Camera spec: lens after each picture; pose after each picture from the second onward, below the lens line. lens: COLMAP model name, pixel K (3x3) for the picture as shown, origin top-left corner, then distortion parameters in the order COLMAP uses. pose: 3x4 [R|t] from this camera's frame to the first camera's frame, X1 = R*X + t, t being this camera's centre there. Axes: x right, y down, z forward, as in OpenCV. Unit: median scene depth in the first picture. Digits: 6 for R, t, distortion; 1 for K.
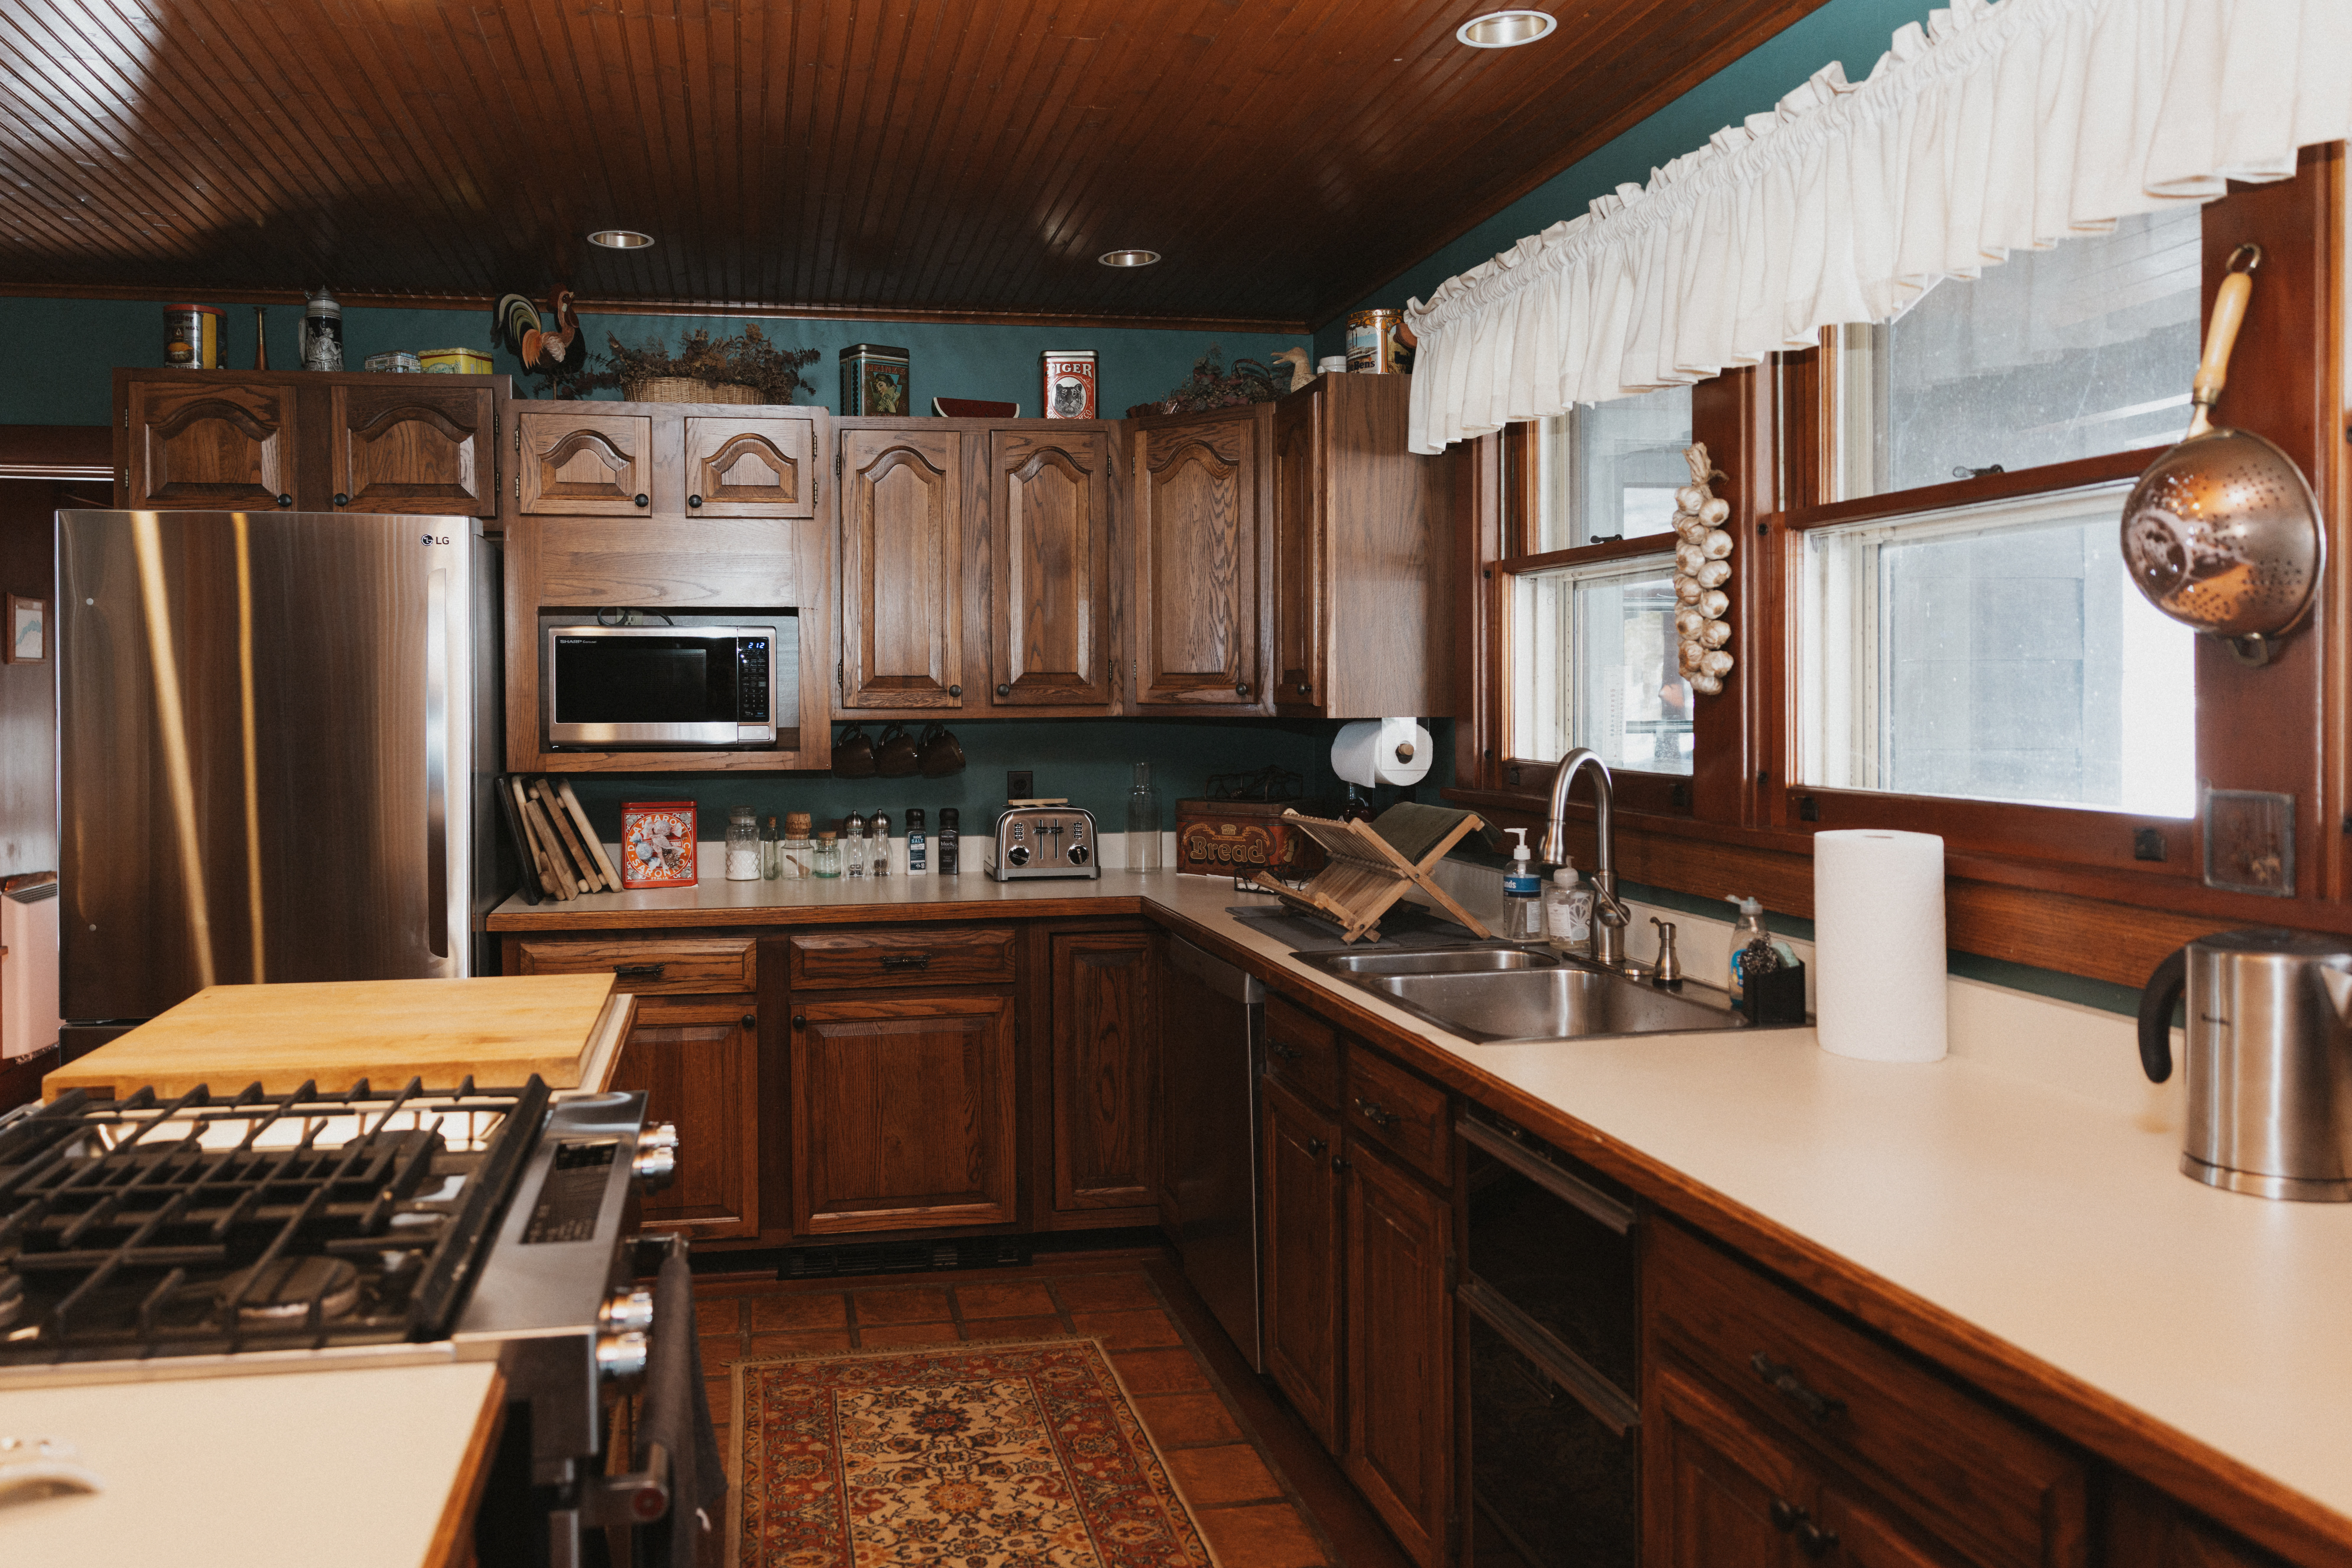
lens RADIAL K [[1794.9, 0, 999.6], [0, 1794.9, 710.9], [0, 0, 1]] dist [0.072422, -0.001864]
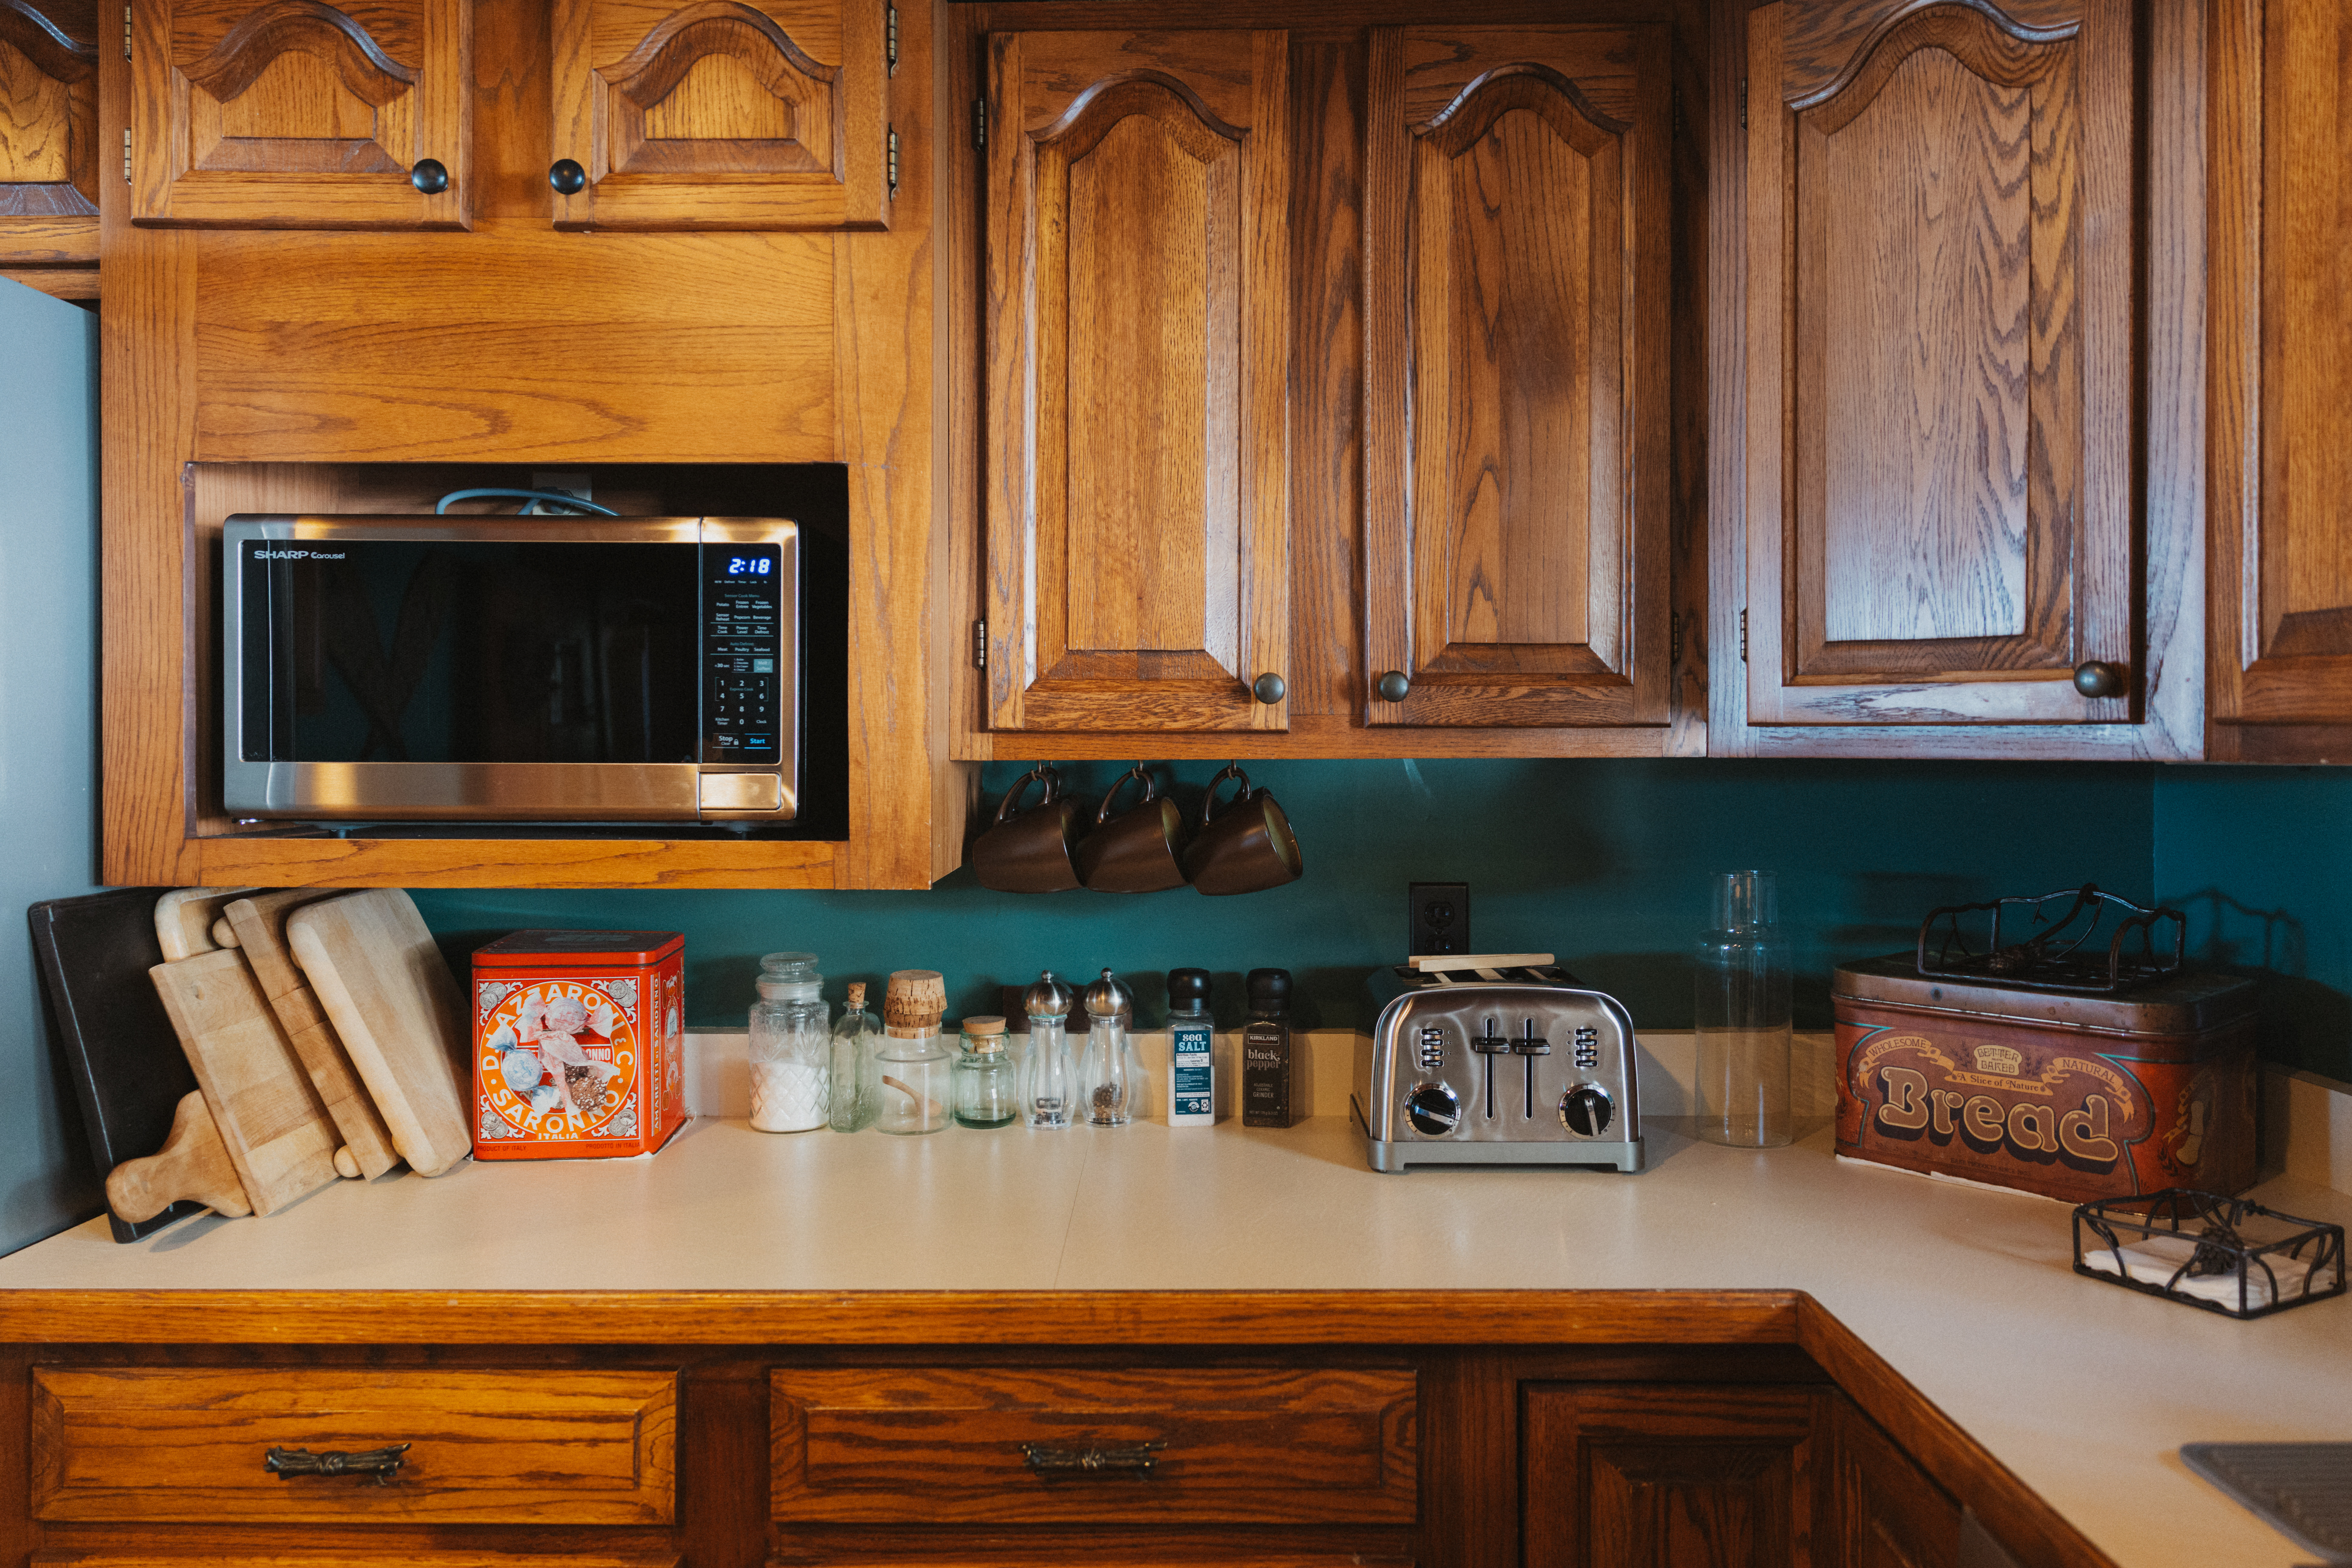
lens RADIAL K [[1747.3, 0, 1156.9], [0, 1747.3, 743.5], [0, 0, 1]] dist [0.003899, 0.001651]
pose [[0.987786, 0.006783, -0.155668, 0.010609], [-0.007662, 0.999958, -0.005042, 0.003073], [0.155627, 0.006173, 0.987797, 0.647089]]
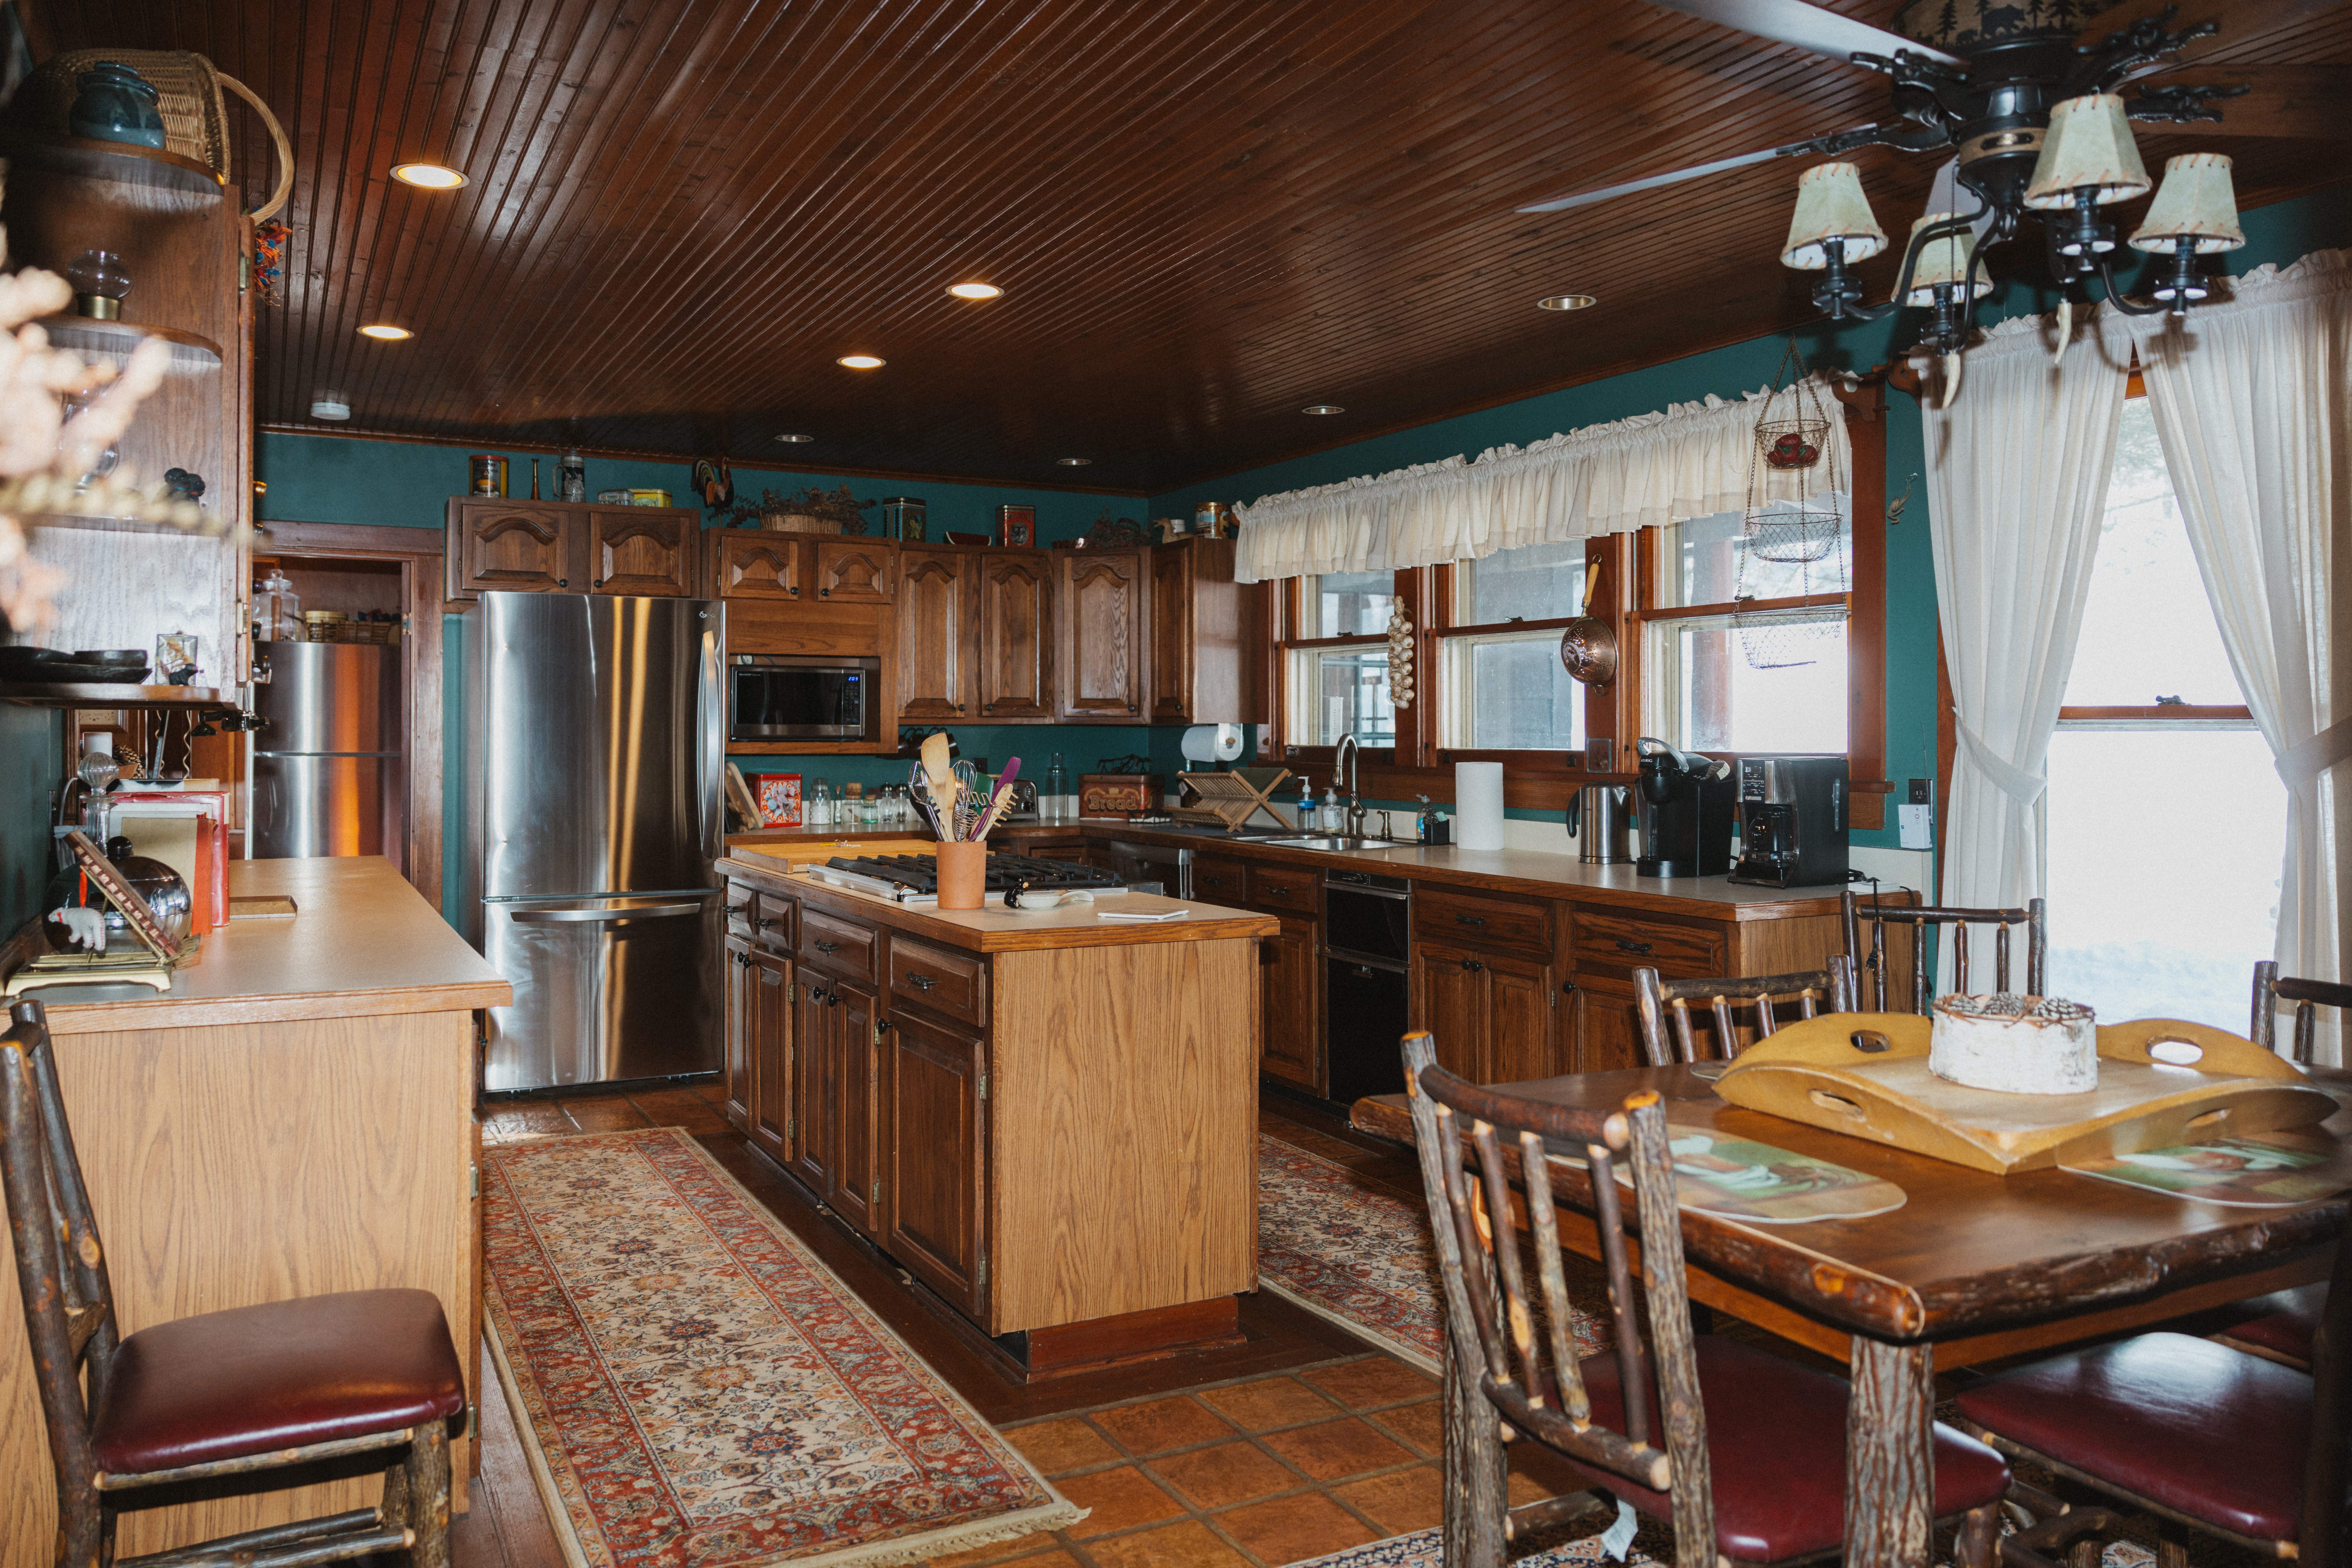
lens RADIAL K [[1702.7, 0, 1186.7], [0, 1702.7, 742.5], [0, 0, 1]] dist [-0.007134, -0.000713]
pose [[0.940807, 0.005097, 0.338905, -0.379859], [-0.004056, 0.999985, -0.003779, 0.027334], [-0.338919, 0.002180, 0.940813, -0.585805]]
